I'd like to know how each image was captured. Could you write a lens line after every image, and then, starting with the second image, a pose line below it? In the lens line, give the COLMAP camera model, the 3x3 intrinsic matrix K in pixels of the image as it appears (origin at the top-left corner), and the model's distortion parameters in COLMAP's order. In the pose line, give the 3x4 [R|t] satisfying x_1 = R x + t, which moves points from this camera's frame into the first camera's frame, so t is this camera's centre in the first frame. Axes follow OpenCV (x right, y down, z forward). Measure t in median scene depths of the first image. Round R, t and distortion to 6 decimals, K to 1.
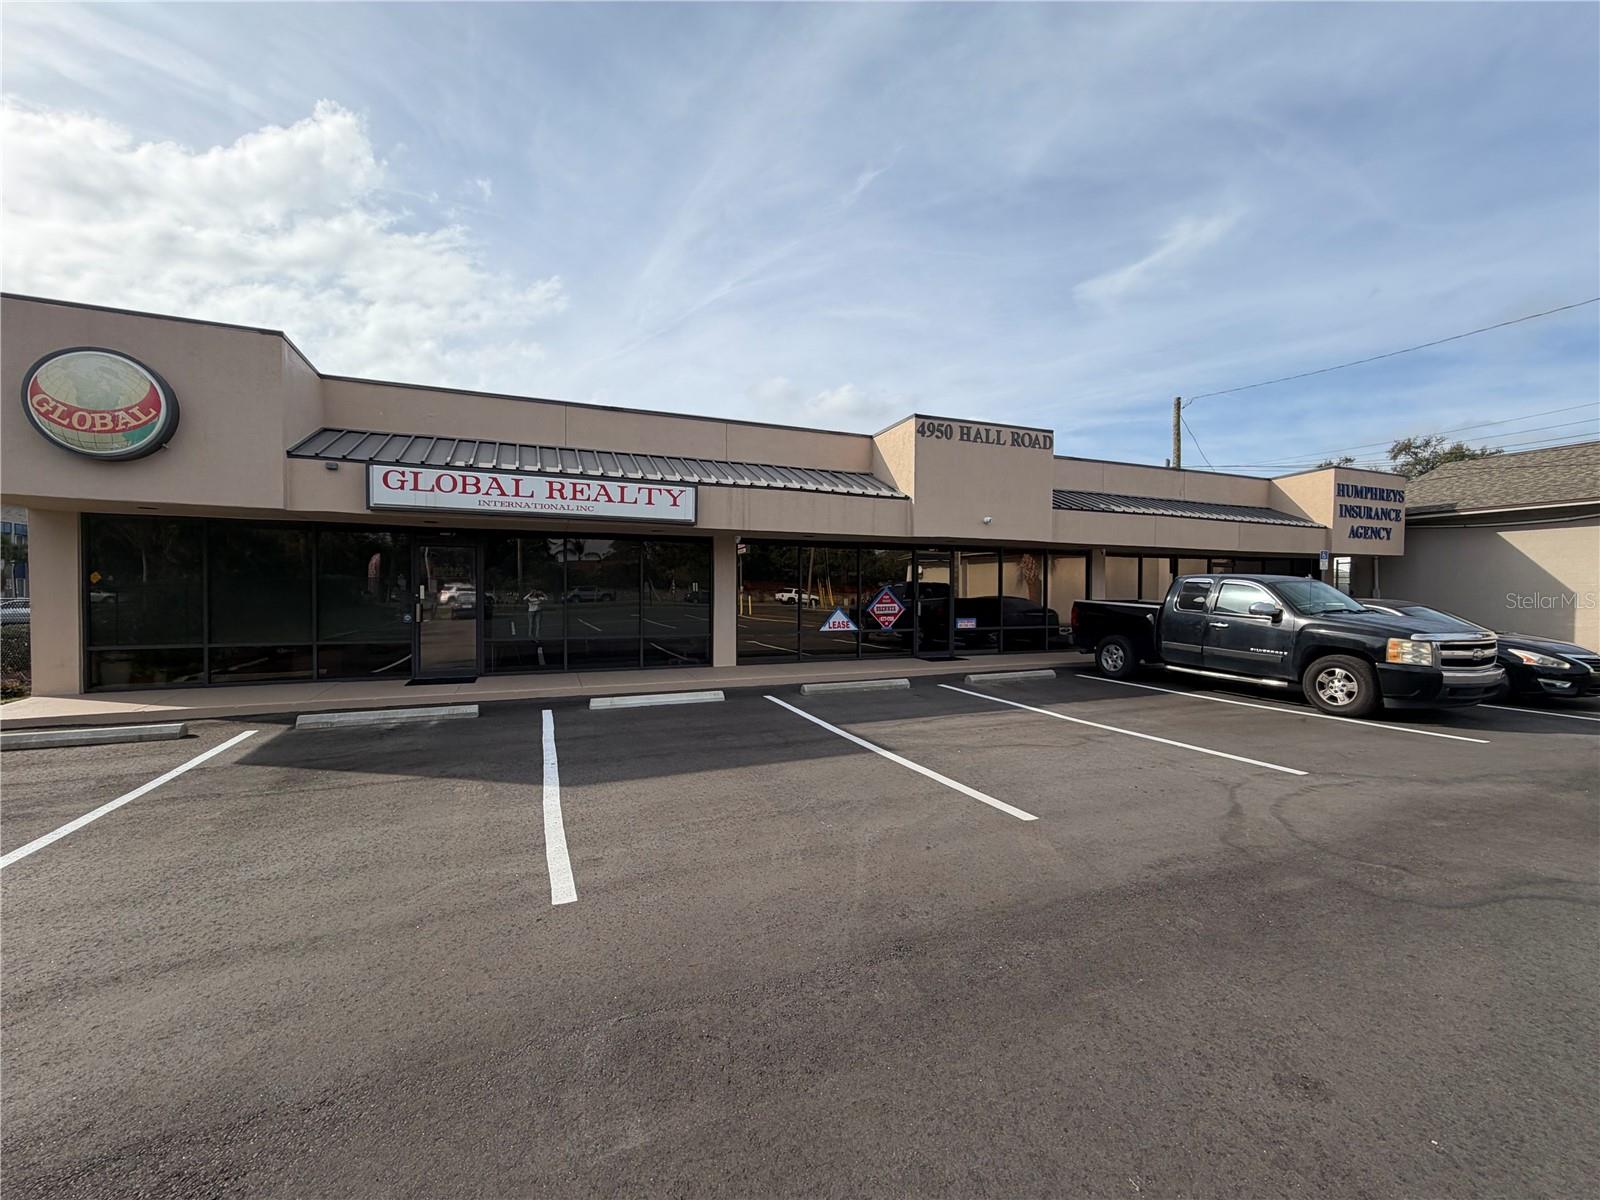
lens RADIAL K [[639.2, 0, 800.0], [0, 639.2, 600.0], [0, 0, 1]] dist [-0.001499, 0.000129]
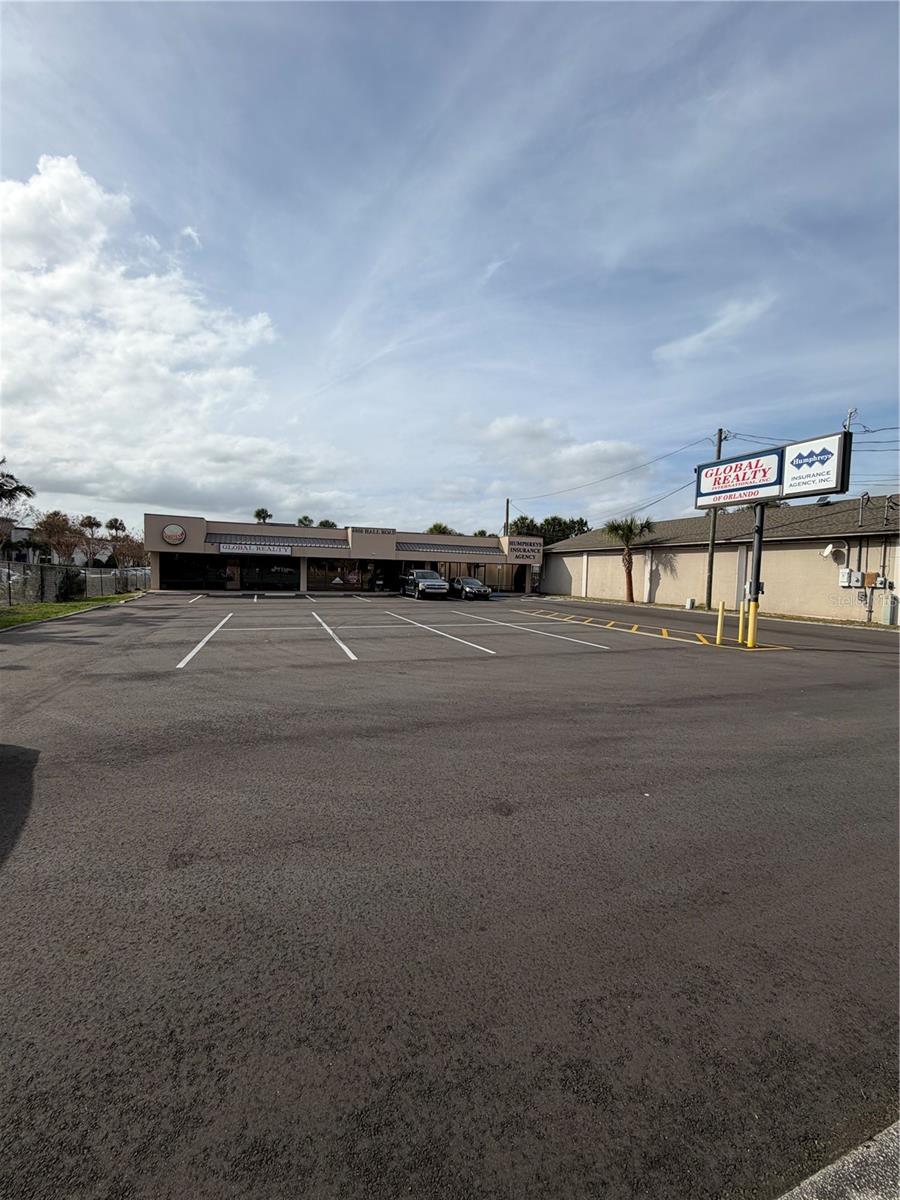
lens RADIAL K [[481.2, 0, 463.5], [0, 481.2, 638.3], [0, 0, 1]] dist [-0.001782, -0.000238]
pose [[0.999739, 0.020609, 0.009847, 0.841911], [-0.021642, 0.992546, 0.119936, 0.018524], [-0.007302, -0.120118, 0.992733, -1.981009]]
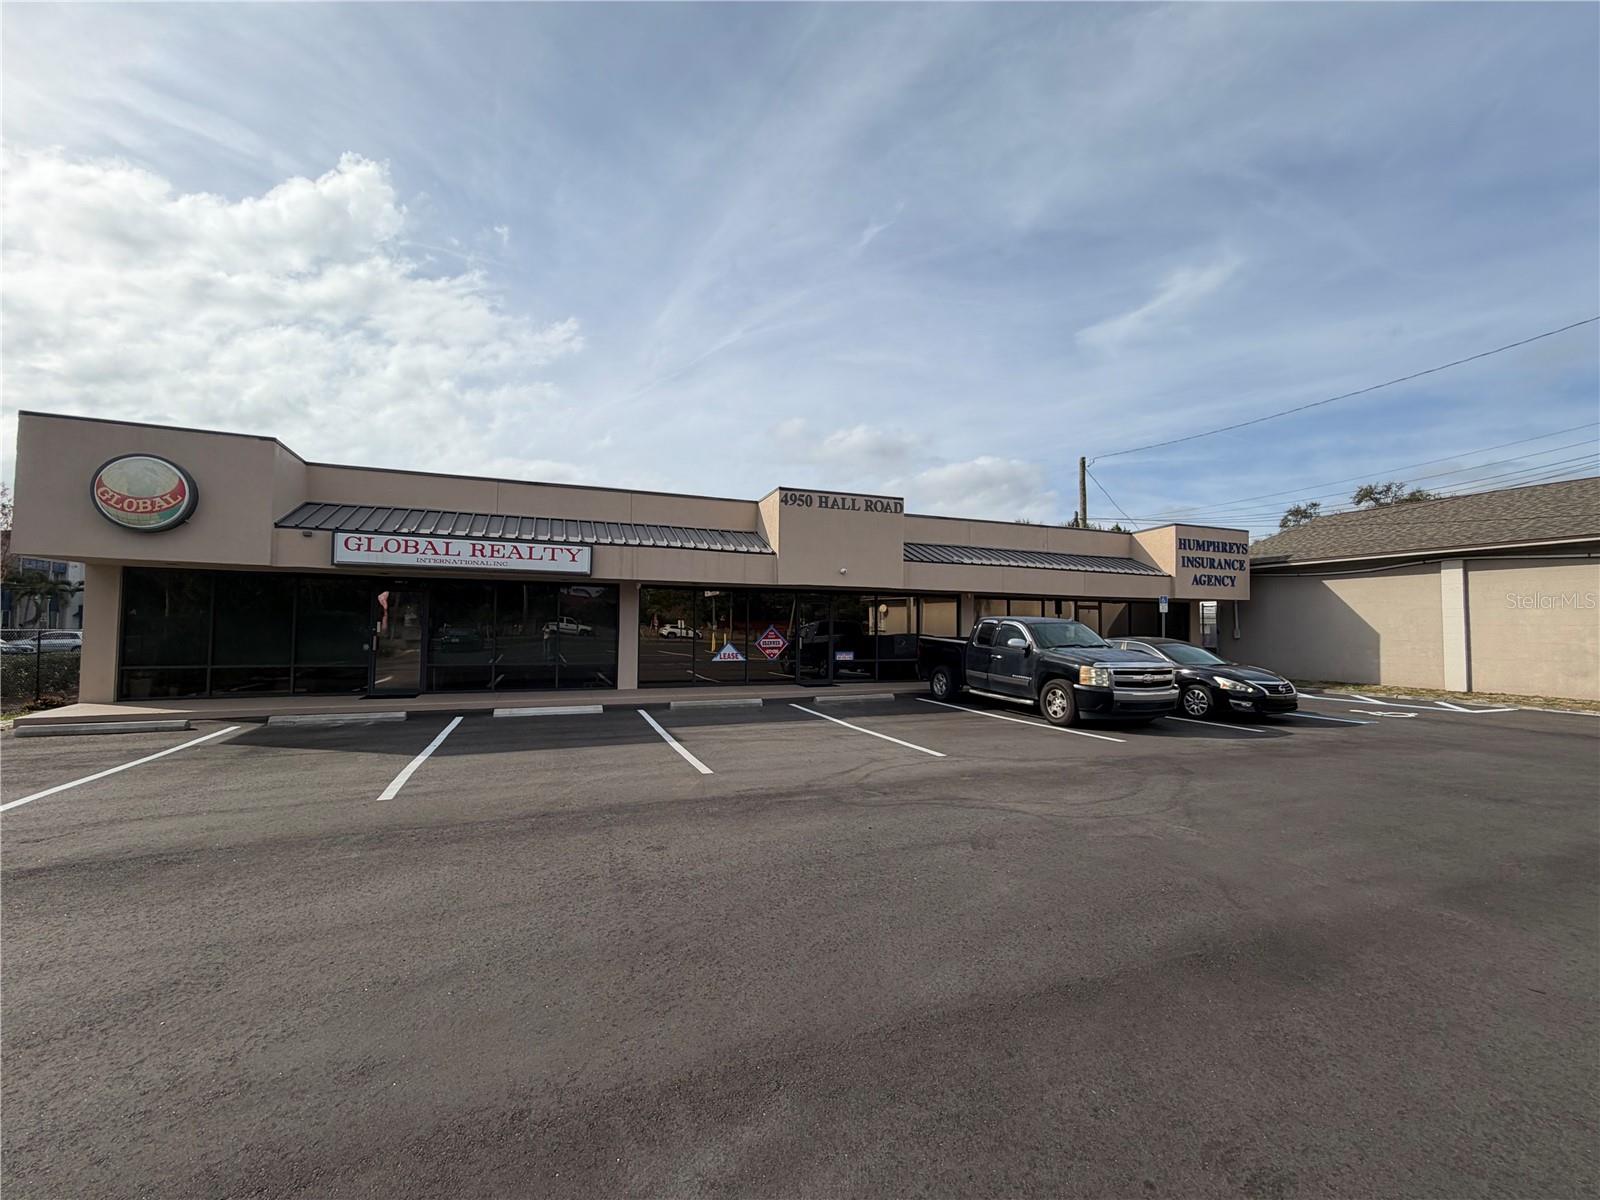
lens RADIAL K [[641.6, 0, 803.6], [0, 641.6, 600.8], [0, 0, 1]] dist [-0.001782, -0.000238]
pose [[0.999866, 0.005350, -0.015464, 0.243062], [-0.006216, 0.998385, -0.056471, 0.002247], [0.015137, 0.056560, 0.998284, -0.237381]]
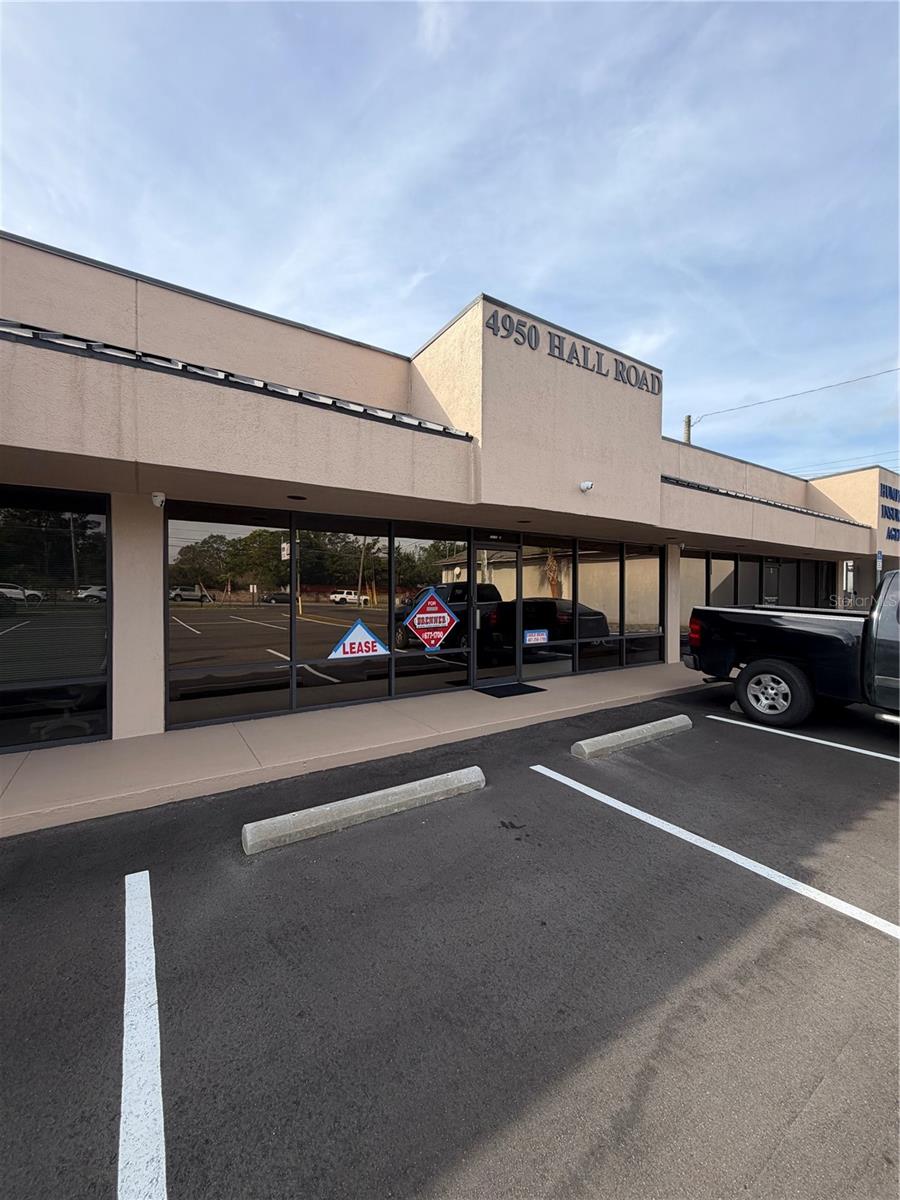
lens RADIAL K [[459.5, 0, 439.4], [0, 459.5, 586.8], [0, 0, 1]] dist [-0.009521, -0.000081]
pose [[0.985765, -0.000050, 0.168128, 0.068607], [0.004342, 0.999674, -0.025155, -0.011168], [-0.168072, 0.025527, 0.985444, 0.584849]]
